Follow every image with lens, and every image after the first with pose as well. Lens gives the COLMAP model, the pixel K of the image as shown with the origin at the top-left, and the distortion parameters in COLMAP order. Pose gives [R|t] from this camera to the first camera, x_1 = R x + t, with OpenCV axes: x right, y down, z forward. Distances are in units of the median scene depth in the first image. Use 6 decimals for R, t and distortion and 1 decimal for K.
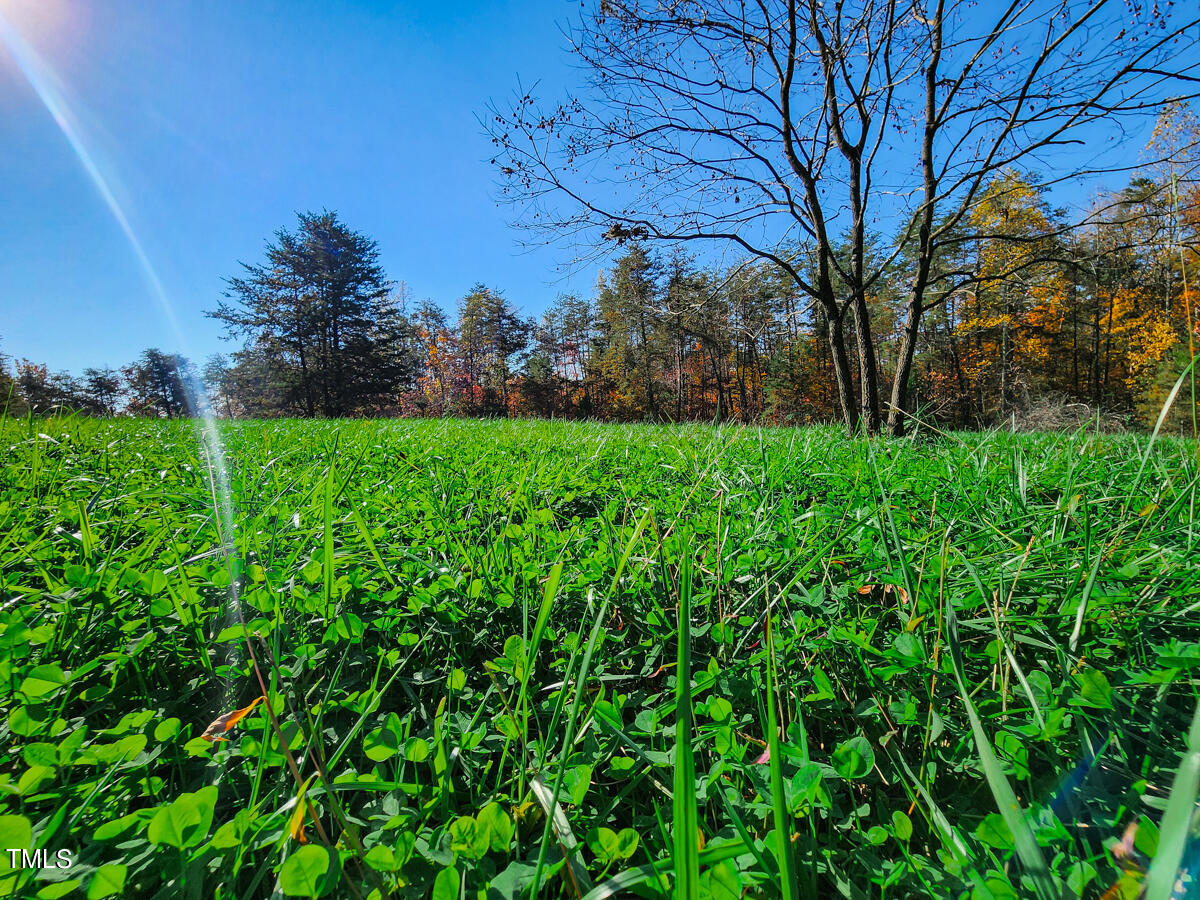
lens RADIAL K [[490.2, 0, 596.8], [0, 490.2, 449.4], [0, 0, 1]] dist [-0.000945, -0.002613]
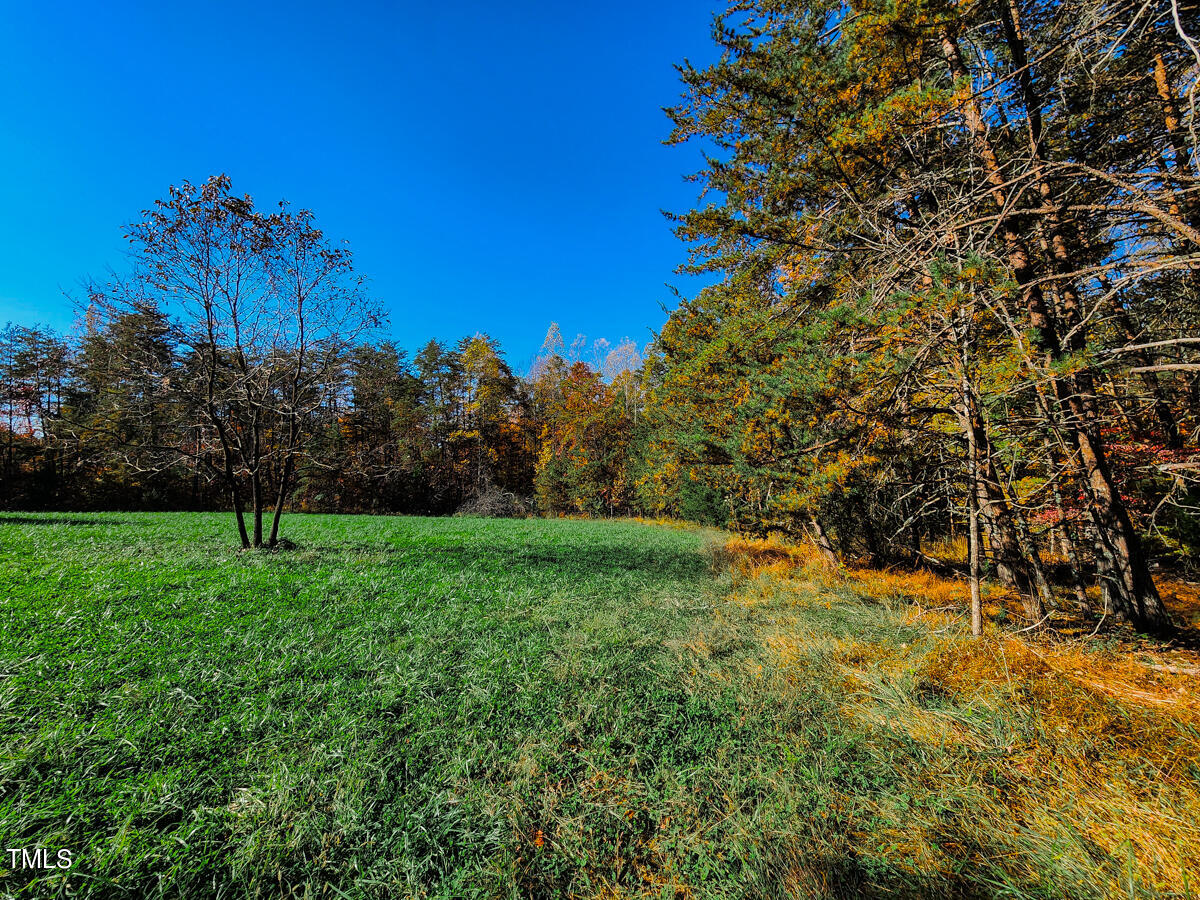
lens RADIAL K [[490.2, 0, 596.8], [0, 490.2, 449.4], [0, 0, 1]] dist [-0.000945, -0.002613]
pose [[0.675787, 0.075021, 0.733270, -0.002026], [0.021057, 0.992436, -0.120943, -0.017746], [-0.736796, 0.097171, 0.669095, -0.145222]]
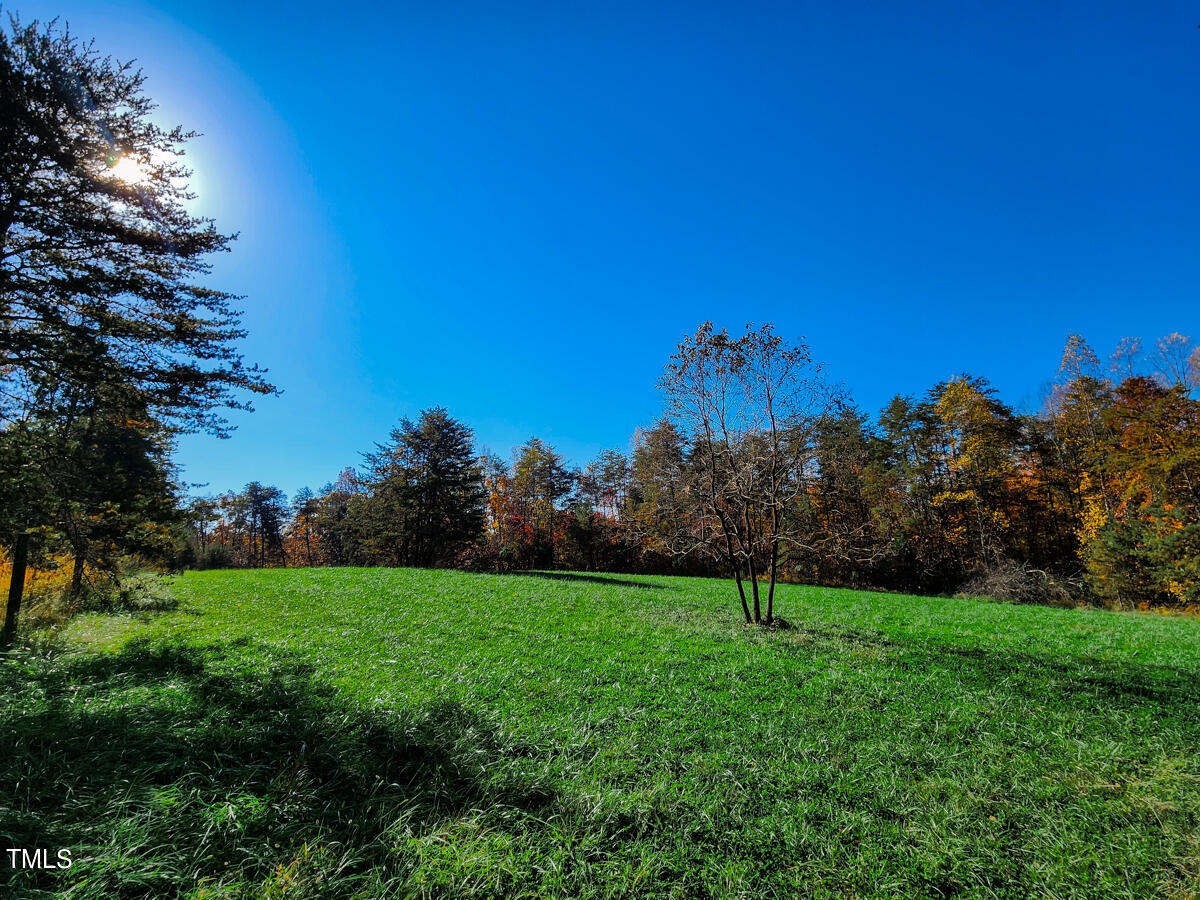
lens RADIAL K [[490.2, 0, 596.8], [0, 490.2, 449.4], [0, 0, 1]] dist [-0.000945, -0.002613]
pose [[0.997344, 0.019226, -0.070258, -0.003991], [-0.036233, 0.967687, -0.249536, -0.020977], [0.063190, 0.251419, 0.965813, -0.146285]]
